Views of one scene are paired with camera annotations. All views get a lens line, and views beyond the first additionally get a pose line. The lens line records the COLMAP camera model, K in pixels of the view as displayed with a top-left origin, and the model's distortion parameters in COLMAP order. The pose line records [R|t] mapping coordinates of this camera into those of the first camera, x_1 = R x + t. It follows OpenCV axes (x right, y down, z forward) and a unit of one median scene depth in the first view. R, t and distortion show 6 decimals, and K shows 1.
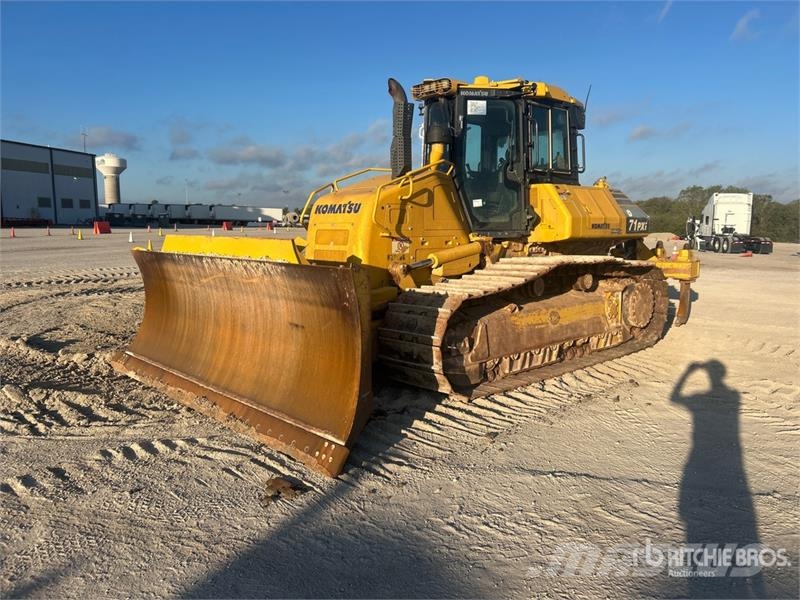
lens RADIAL K [[606.0, 0, 412.3], [0, 606.0, 298.9], [0, 0, 1]] dist [0.012017, 0.004122]
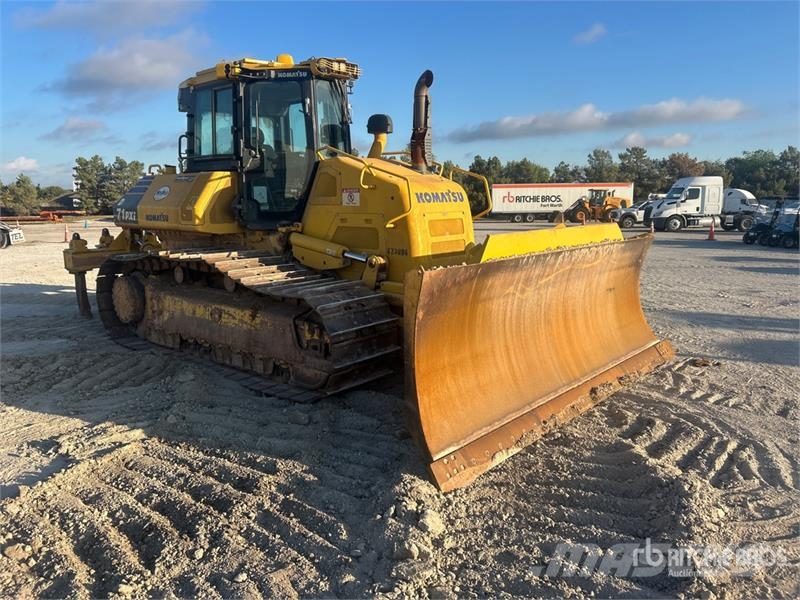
lens RADIAL K [[607.3, 0, 410.0], [0, 607.3, 294.6], [0, 0, 1]] dist [0.013654, -0.004796]
pose [[-0.121542, -0.142387, 0.982320, -1.098501], [0.132885, 0.978414, 0.158263, -0.160932], [-0.983651, 0.149771, -0.099998, 1.199508]]
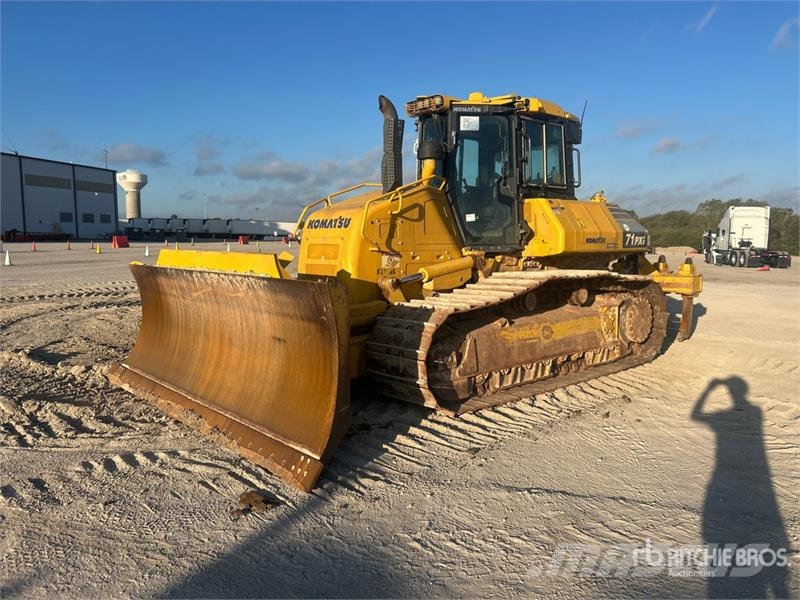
lens RADIAL K [[607.3, 0, 410.0], [0, 607.3, 294.6], [0, 0, 1]] dist [0.013654, -0.004796]
pose [[0.999539, 0.002005, -0.030304, 0.044291], [-0.002904, 0.999556, -0.029650, -0.000719], [0.030231, 0.029725, 0.999101, -0.004146]]
